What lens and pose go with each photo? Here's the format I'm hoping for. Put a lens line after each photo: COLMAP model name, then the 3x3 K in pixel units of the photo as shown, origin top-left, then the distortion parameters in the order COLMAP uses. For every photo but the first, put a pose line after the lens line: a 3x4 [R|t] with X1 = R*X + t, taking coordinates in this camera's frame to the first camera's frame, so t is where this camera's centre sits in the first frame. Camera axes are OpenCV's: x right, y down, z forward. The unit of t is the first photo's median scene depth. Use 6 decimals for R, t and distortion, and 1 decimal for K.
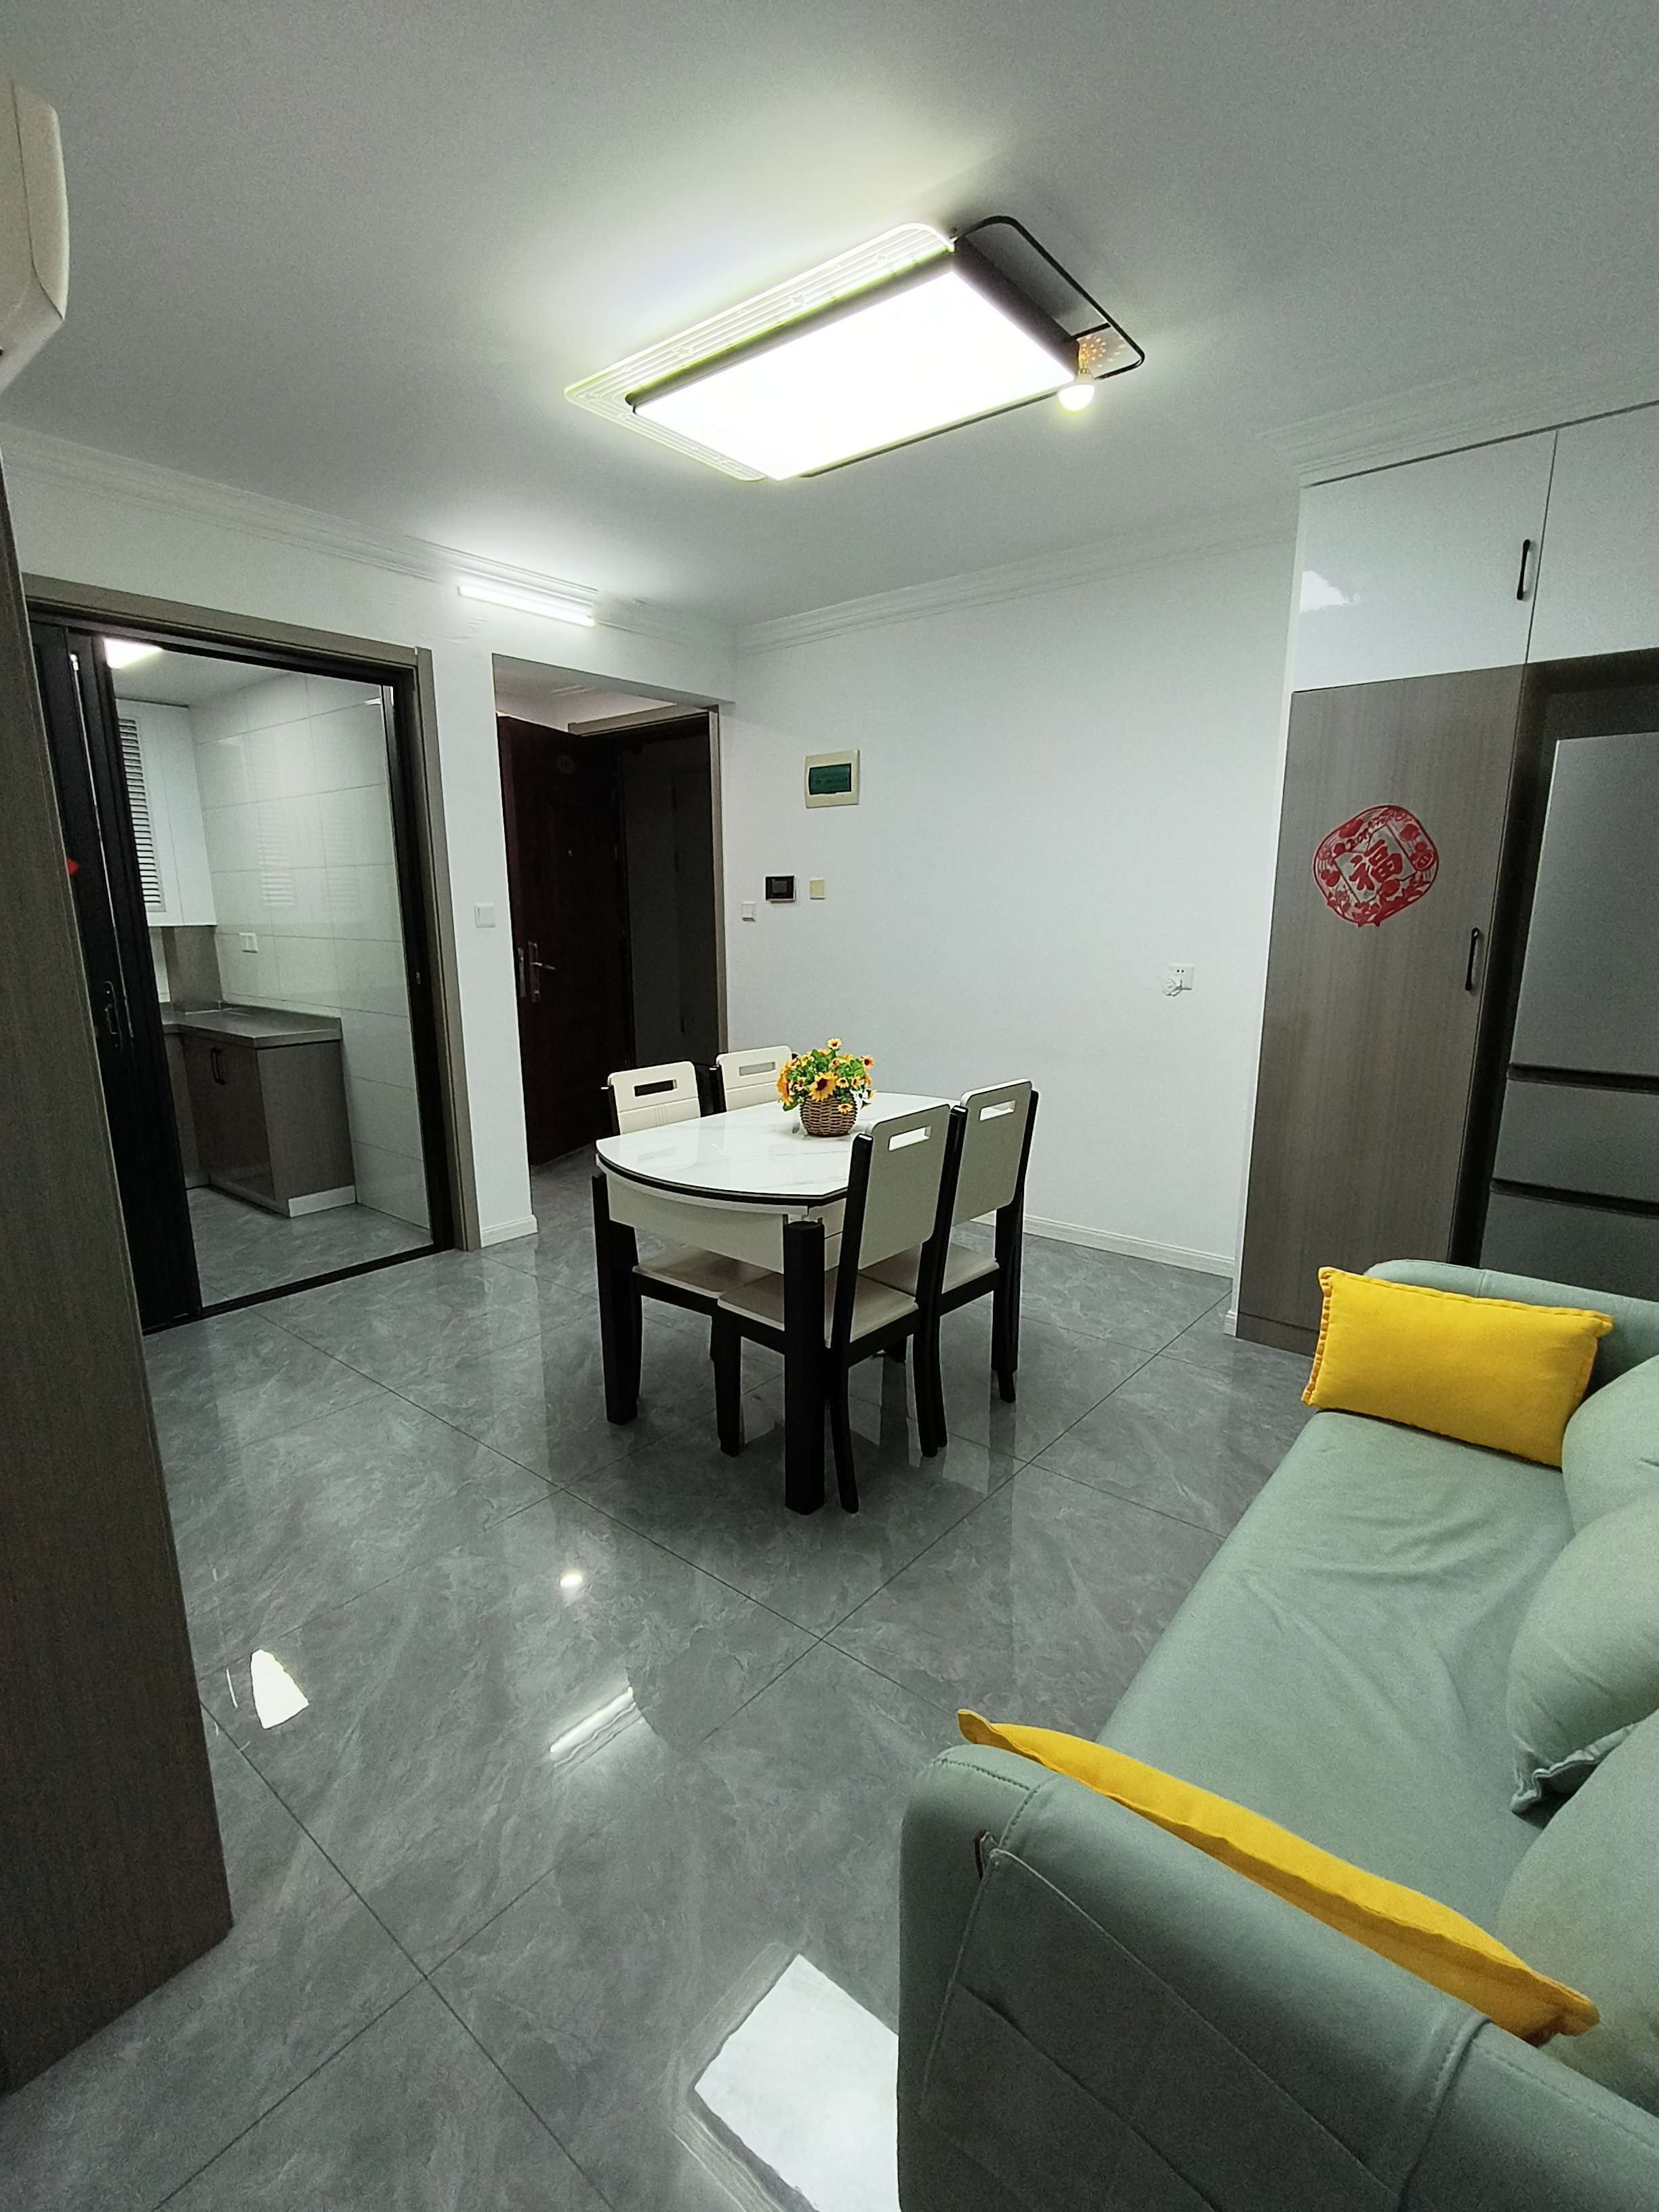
lens RADIAL K [[1029.6, 0, 828.3], [0, 1029.6, 1125.0], [0, 0, 1]] dist [0.002606, 0.000192]
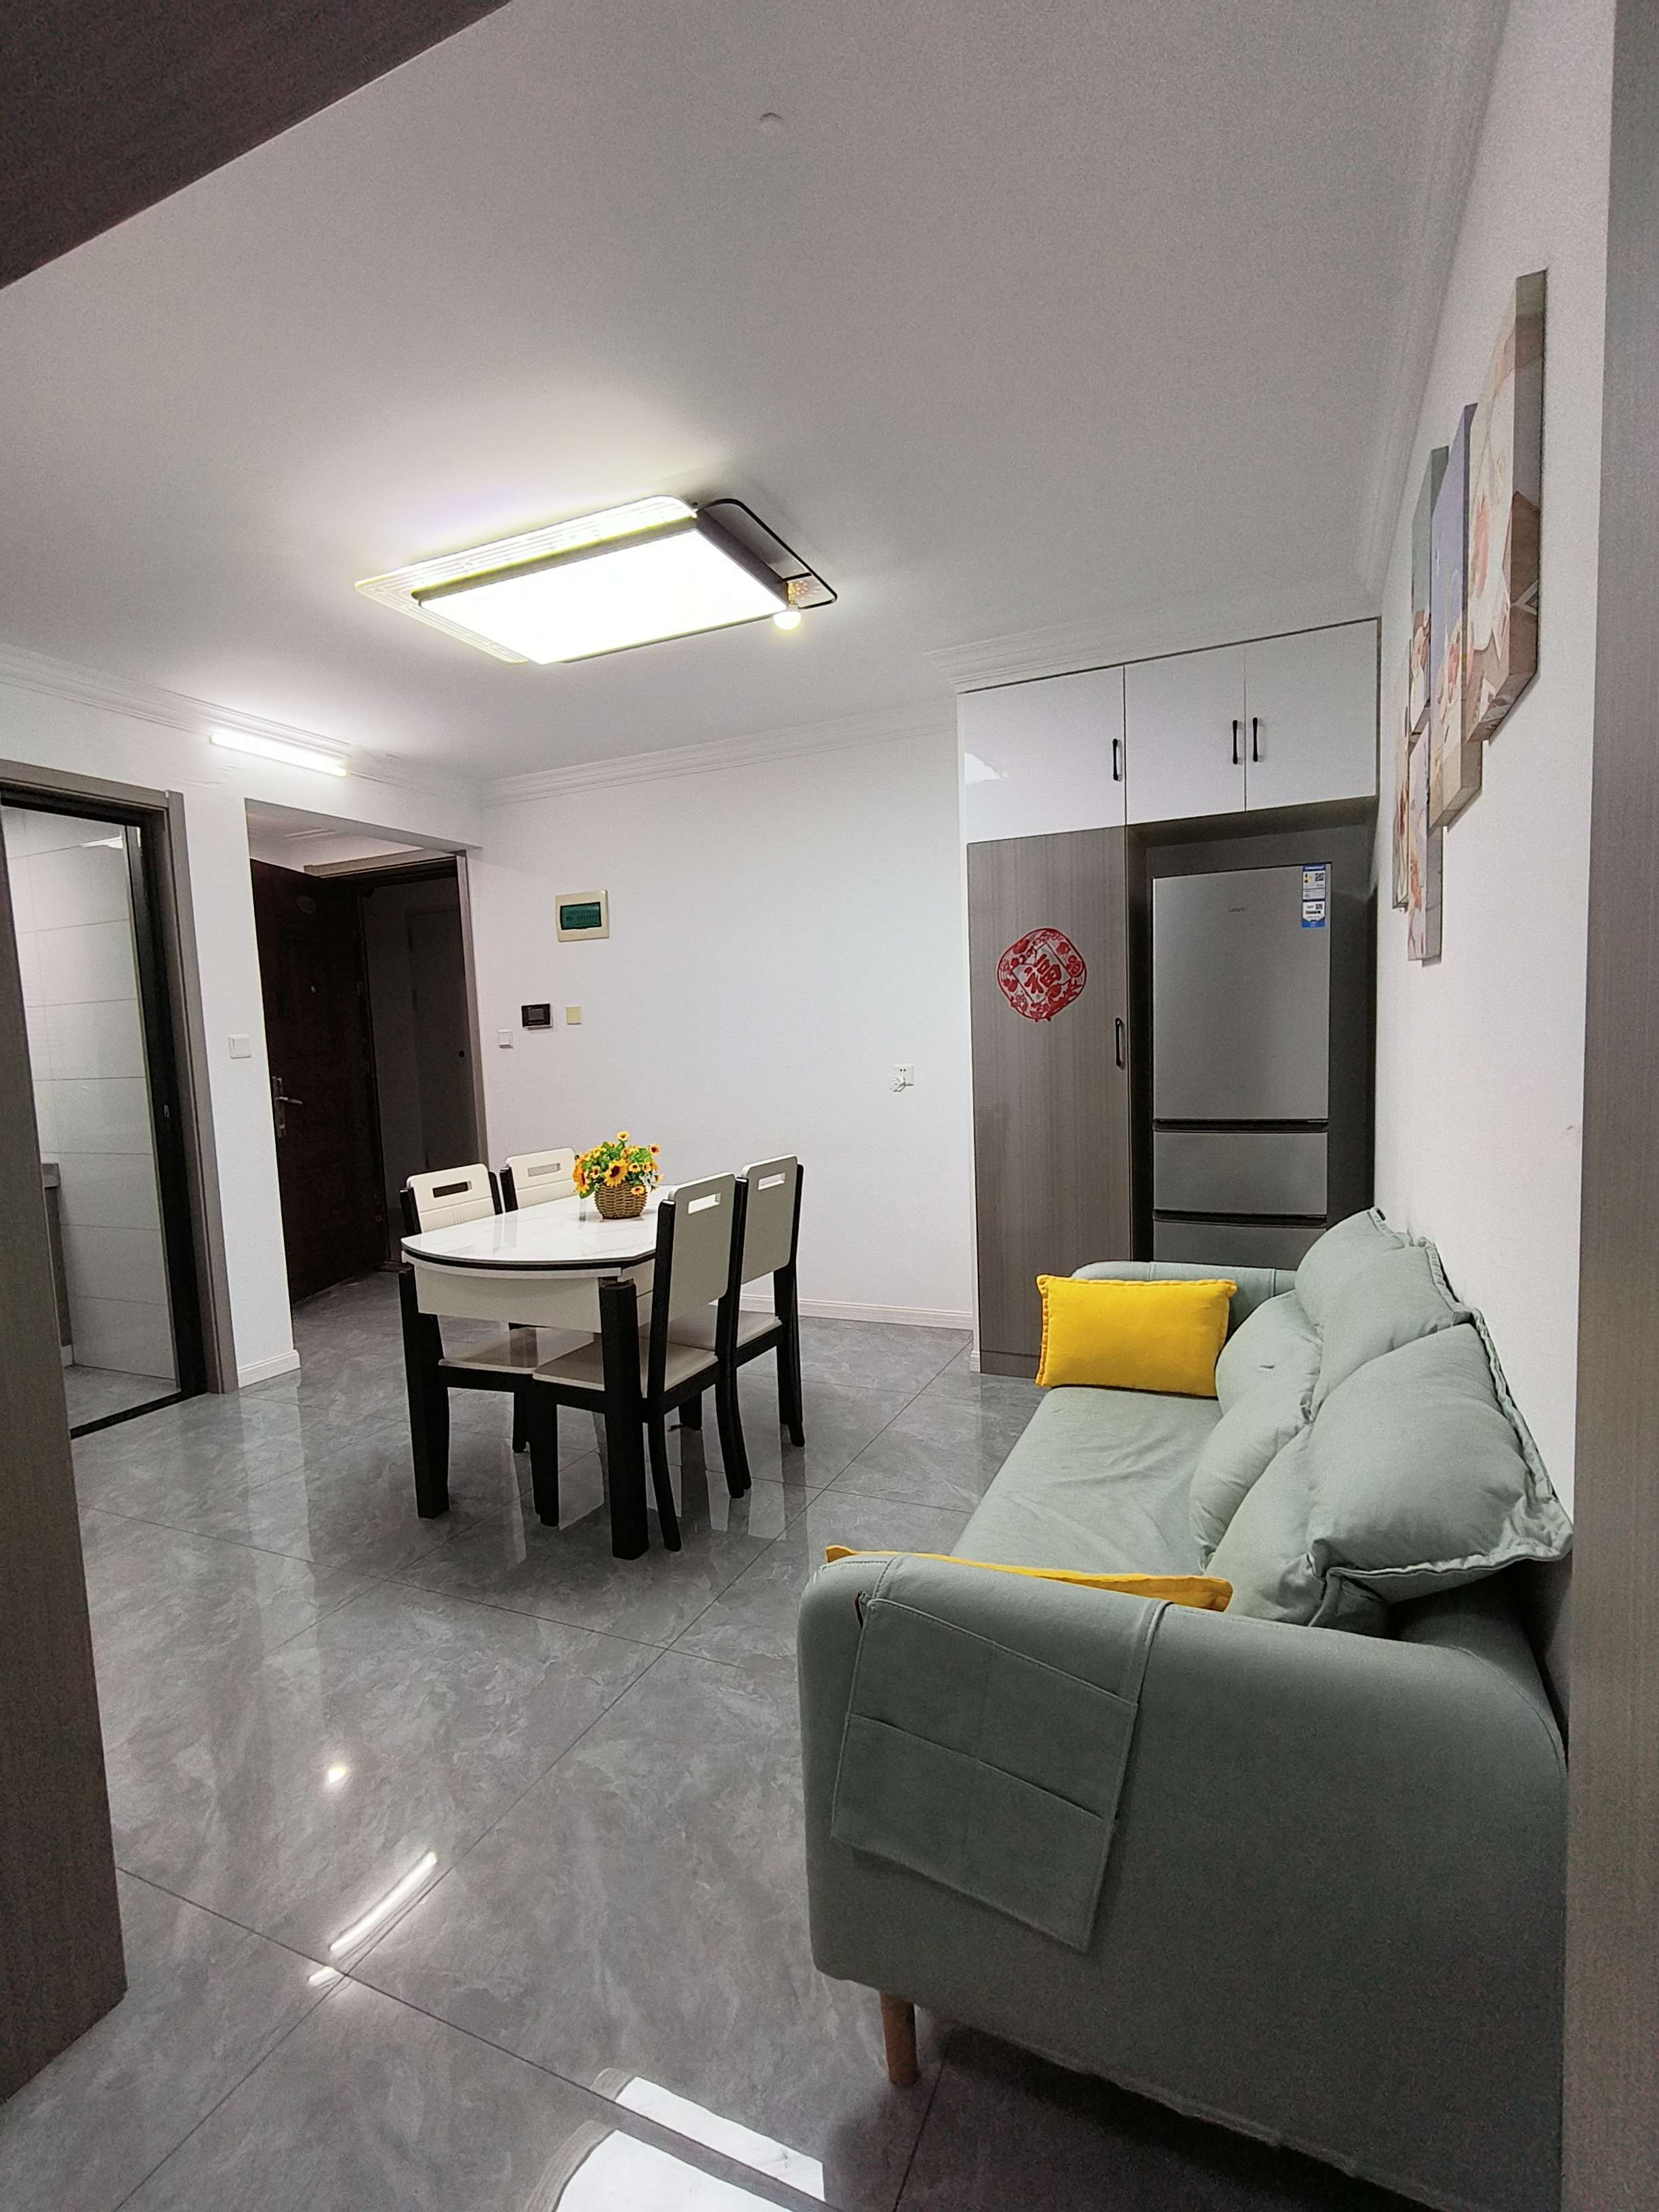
lens RADIAL K [[1029.6, 0, 828.3], [0, 1029.6, 1125.0], [0, 0, 1]] dist [0.002606, 0.000192]
pose [[0.964075, -0.056135, 0.259630, -0.070647], [0.090158, 0.988544, -0.121048, 0.067404], [-0.249860, 0.140107, 0.958092, -0.138500]]
